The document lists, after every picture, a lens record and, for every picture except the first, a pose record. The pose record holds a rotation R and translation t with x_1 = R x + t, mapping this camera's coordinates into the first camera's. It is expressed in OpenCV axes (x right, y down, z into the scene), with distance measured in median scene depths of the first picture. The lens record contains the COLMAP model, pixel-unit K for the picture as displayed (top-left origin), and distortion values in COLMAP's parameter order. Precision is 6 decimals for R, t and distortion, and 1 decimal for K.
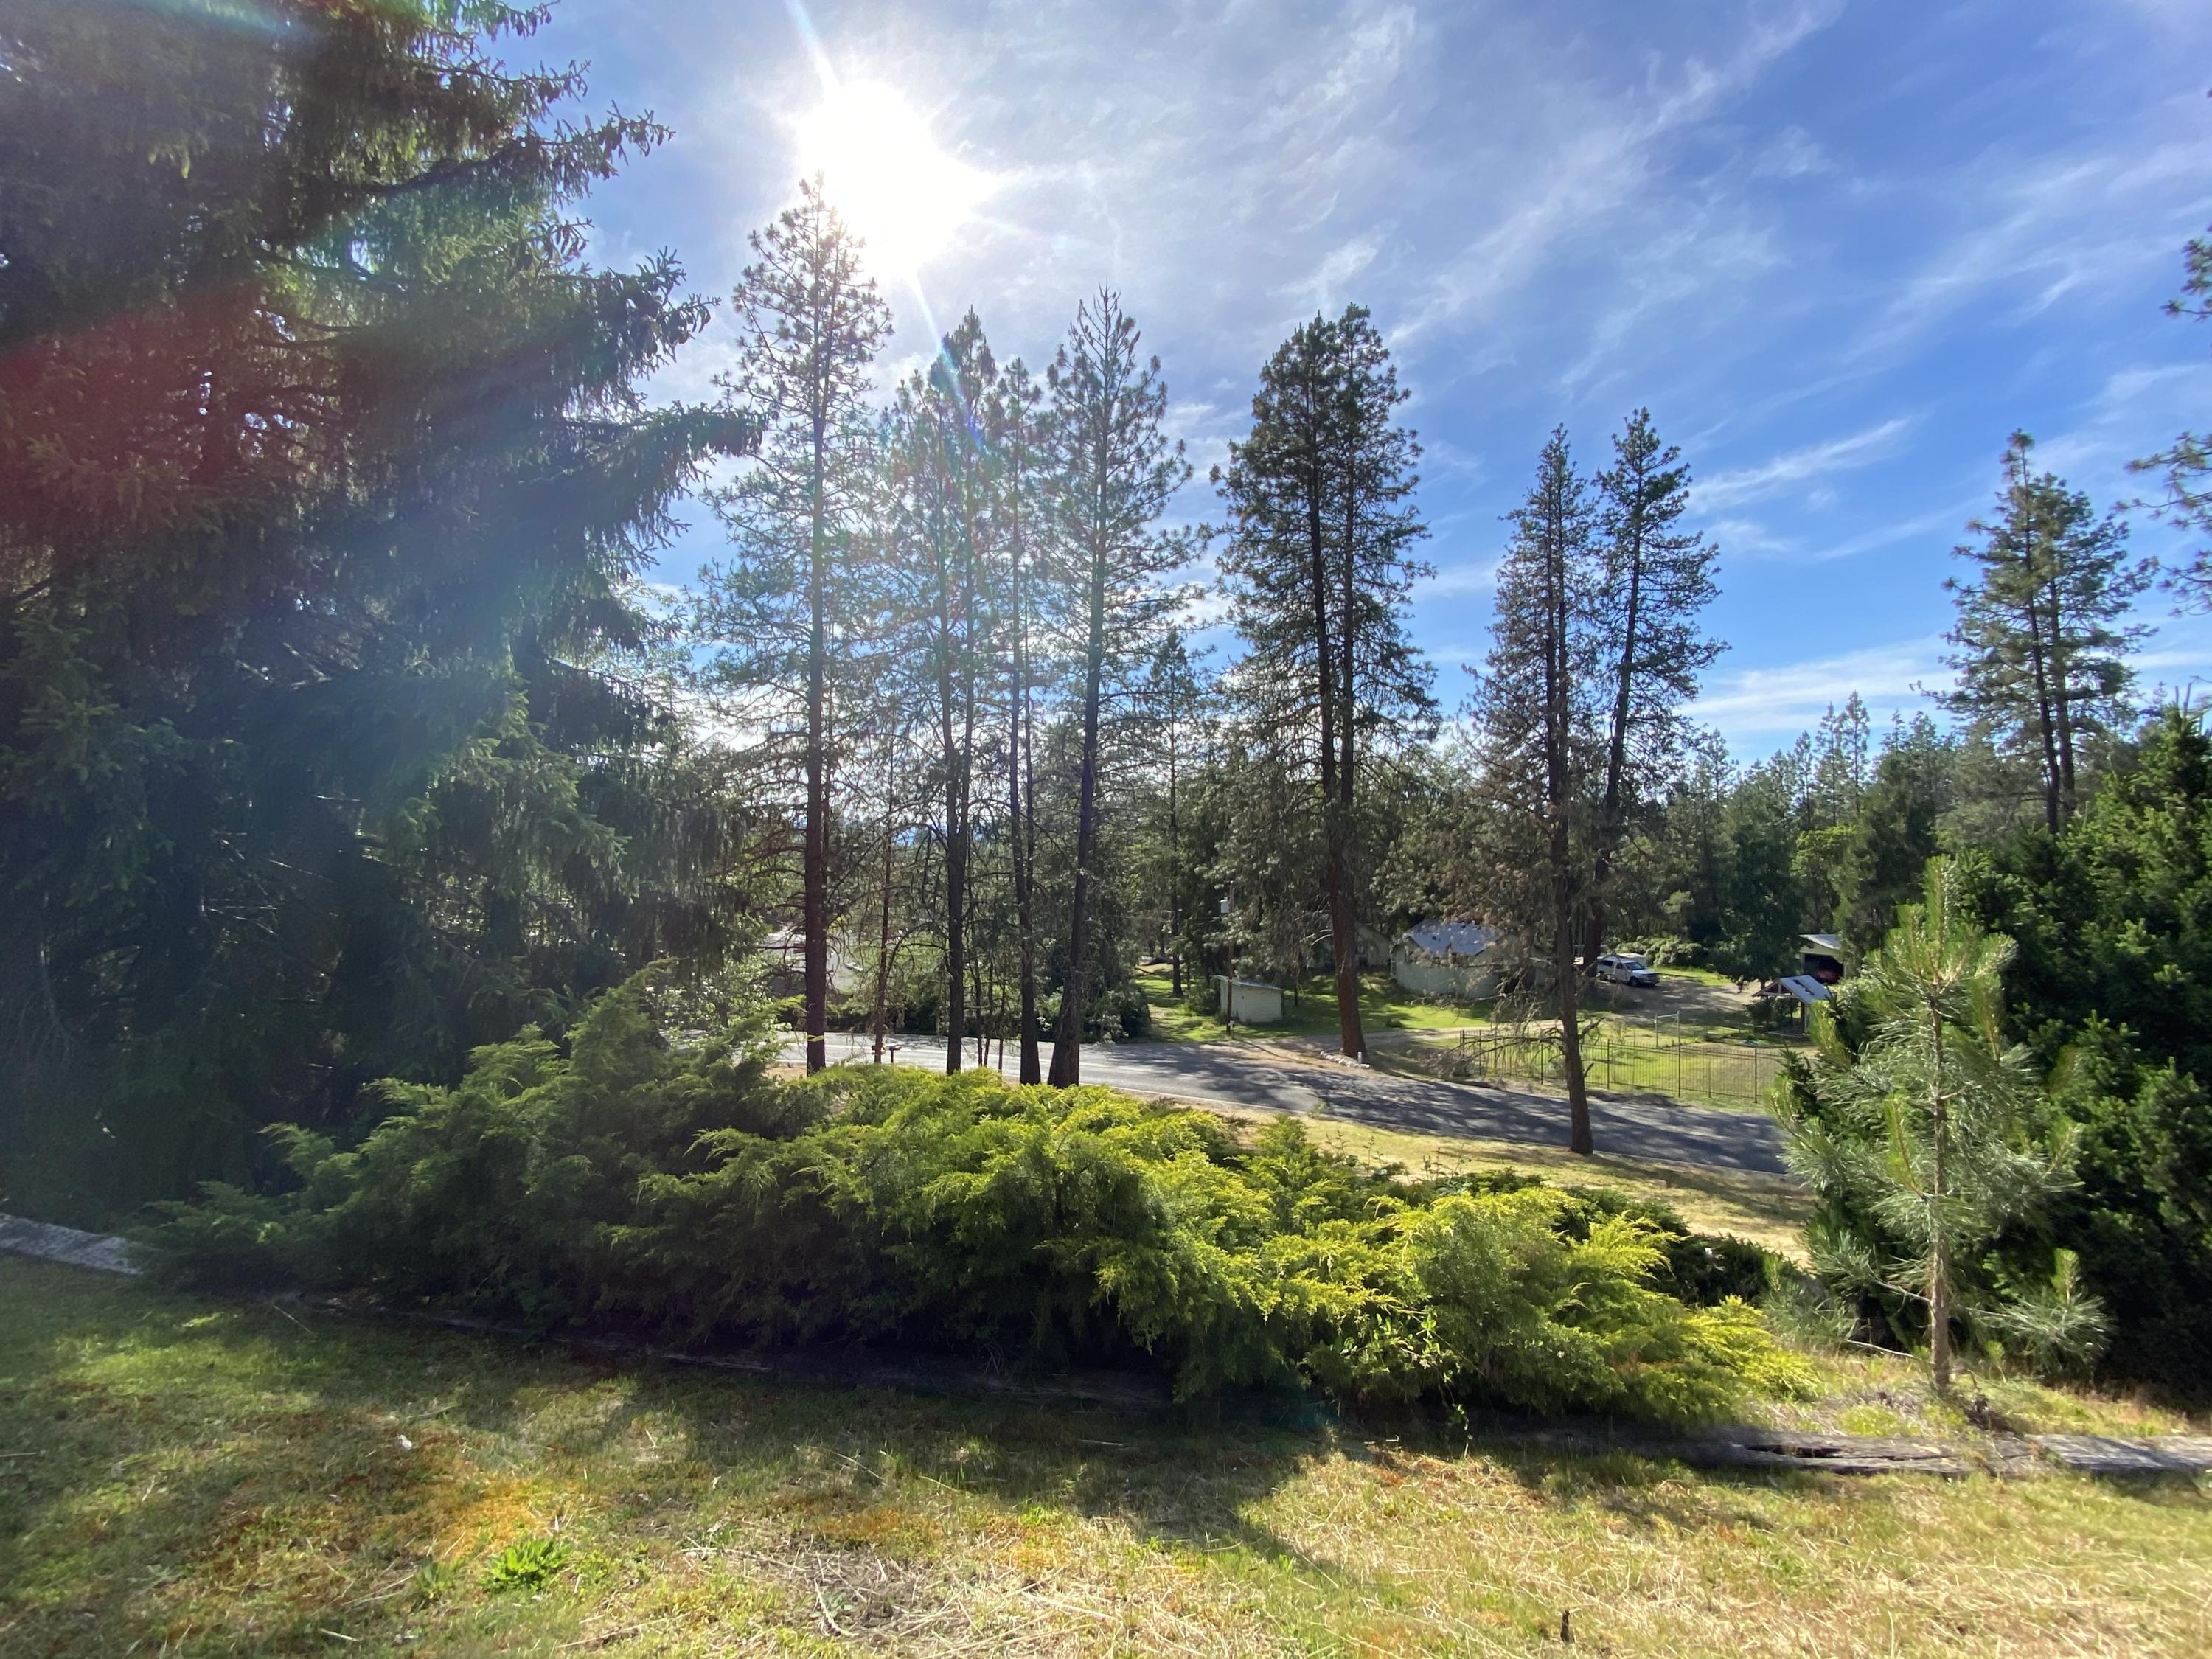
lens RADIAL K [[900.5, 0, 1103.9], [0, 900.5, 832.6], [0, 0, 1]] dist [-0.034135, -0.002522]
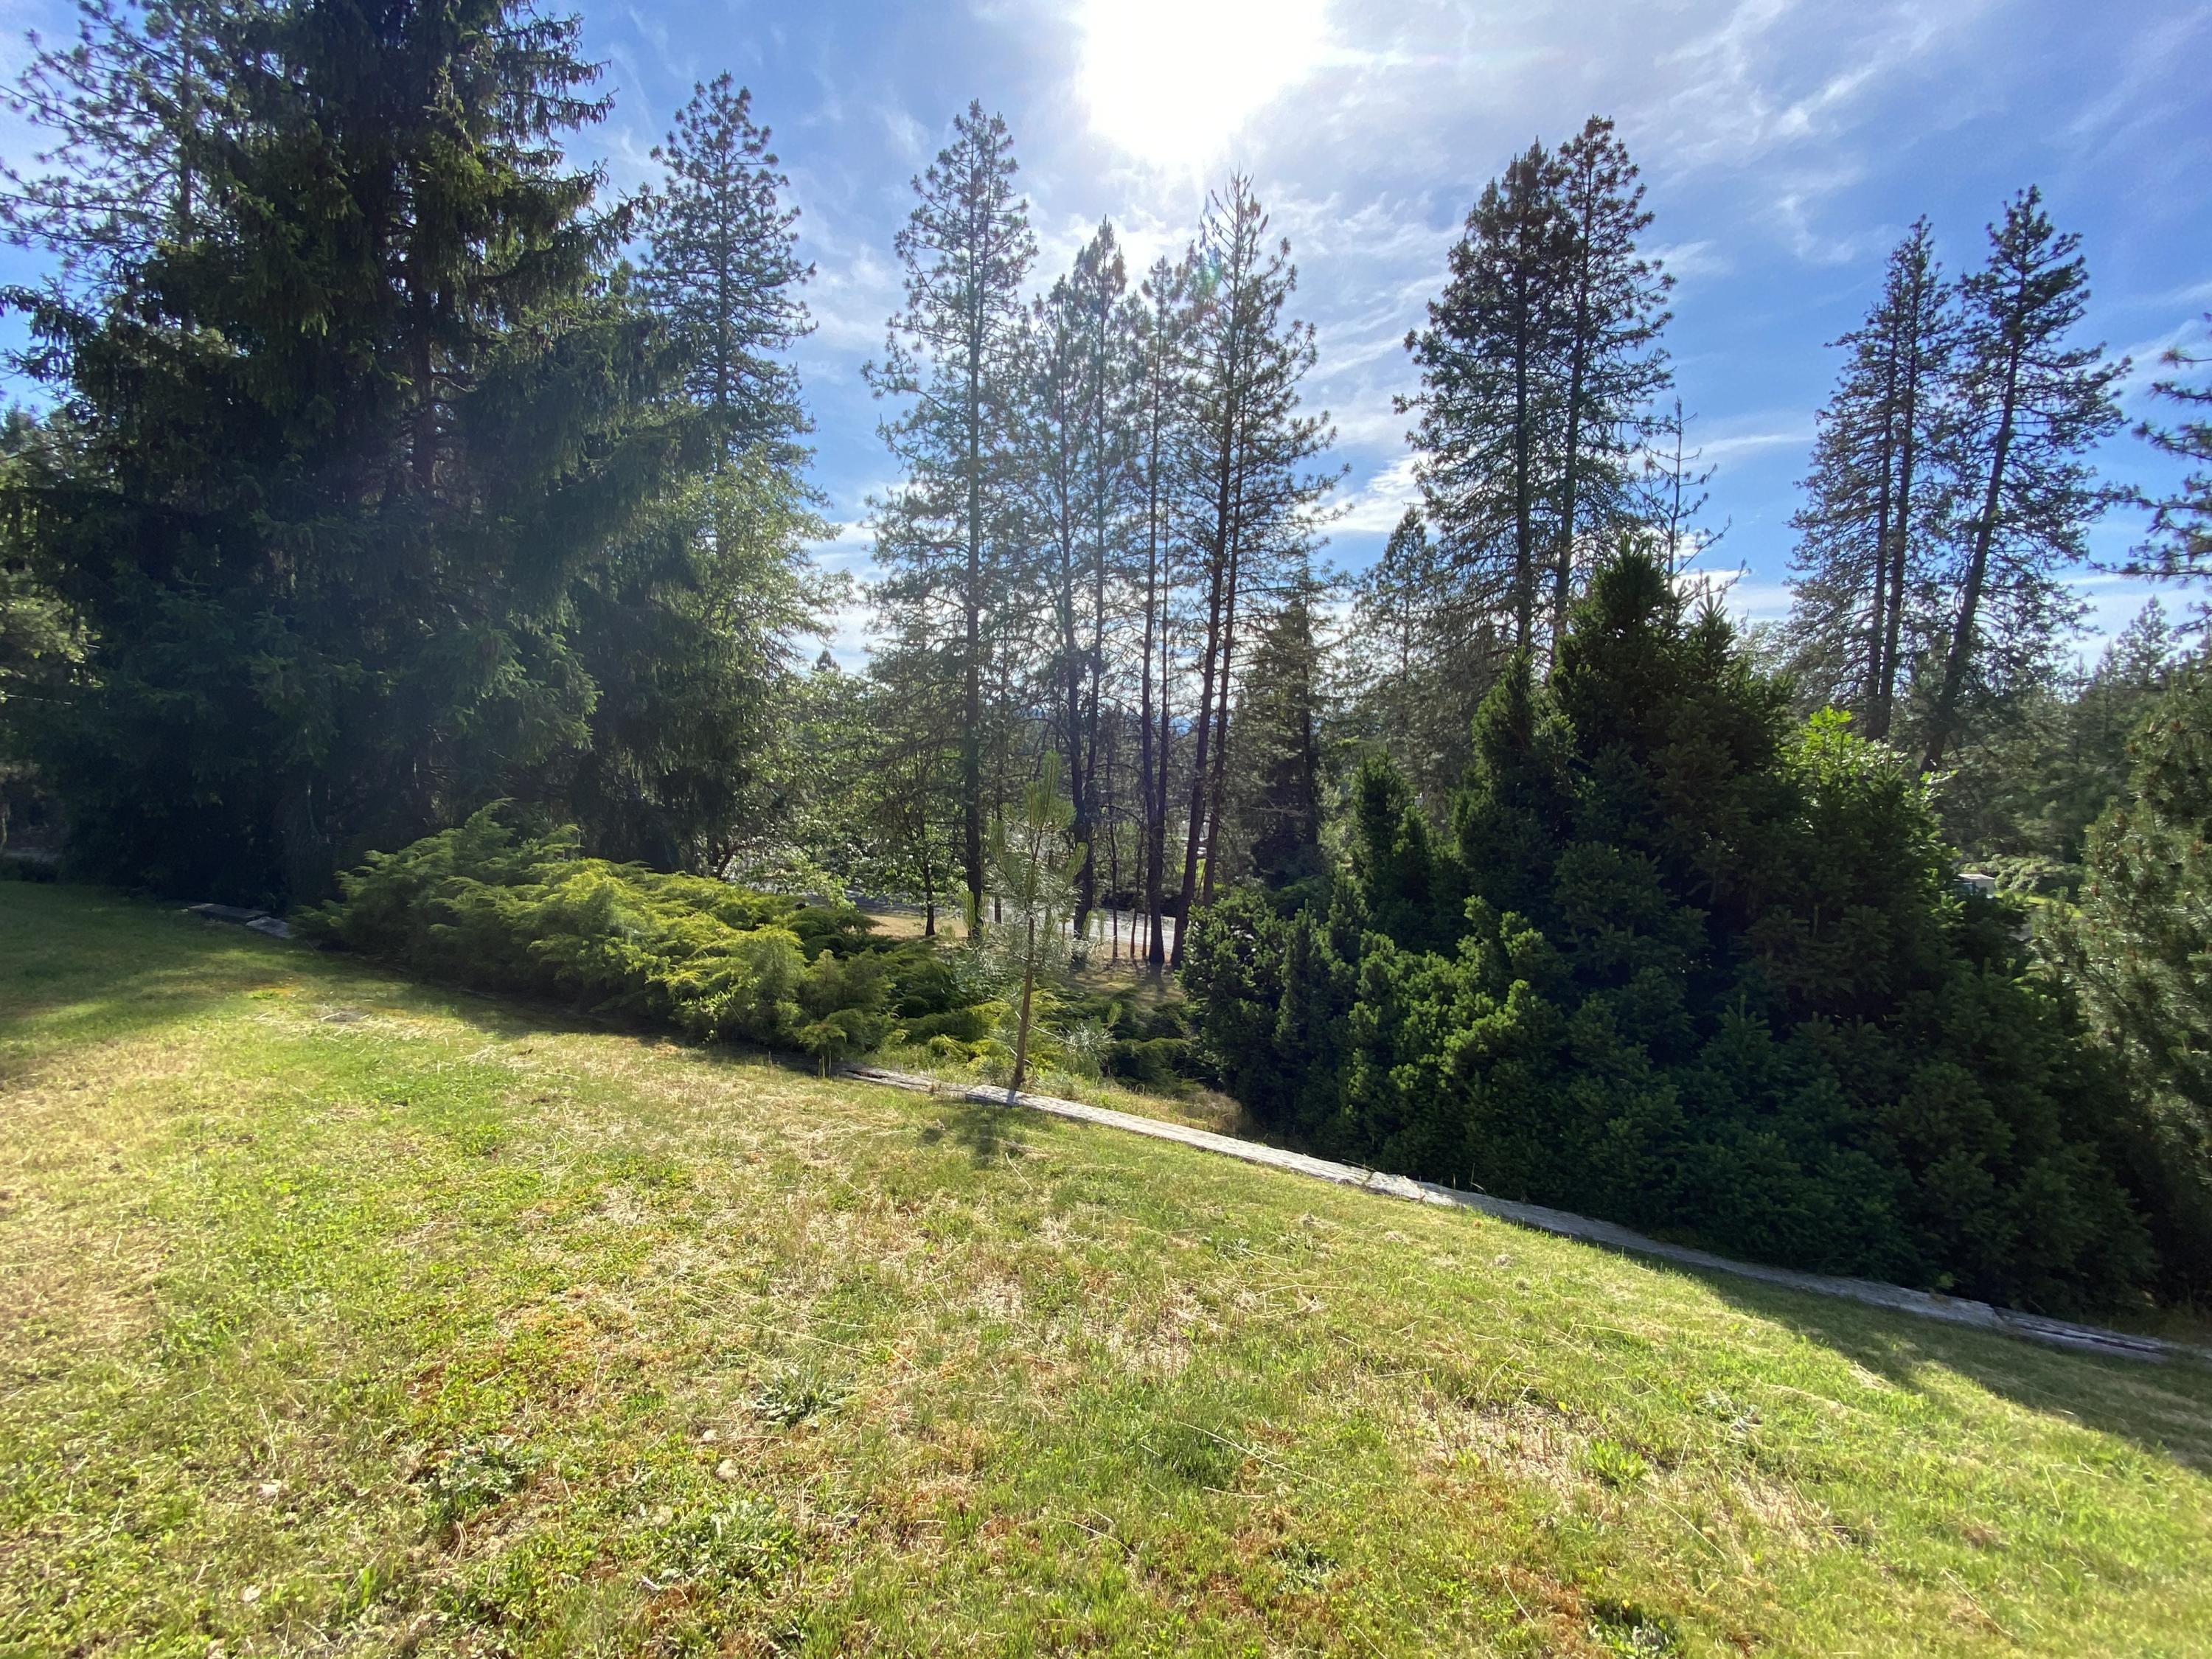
lens RADIAL K [[900.5, 0, 1108.4], [0, 900.5, 826.9], [0, 0, 1]] dist [-0.034135, -0.002522]
pose [[0.948477, 0.039364, -0.314391, 0.123302], [-0.002490, 0.993148, 0.116838, -0.001330], [0.316836, -0.110036, 0.942076, -0.031607]]
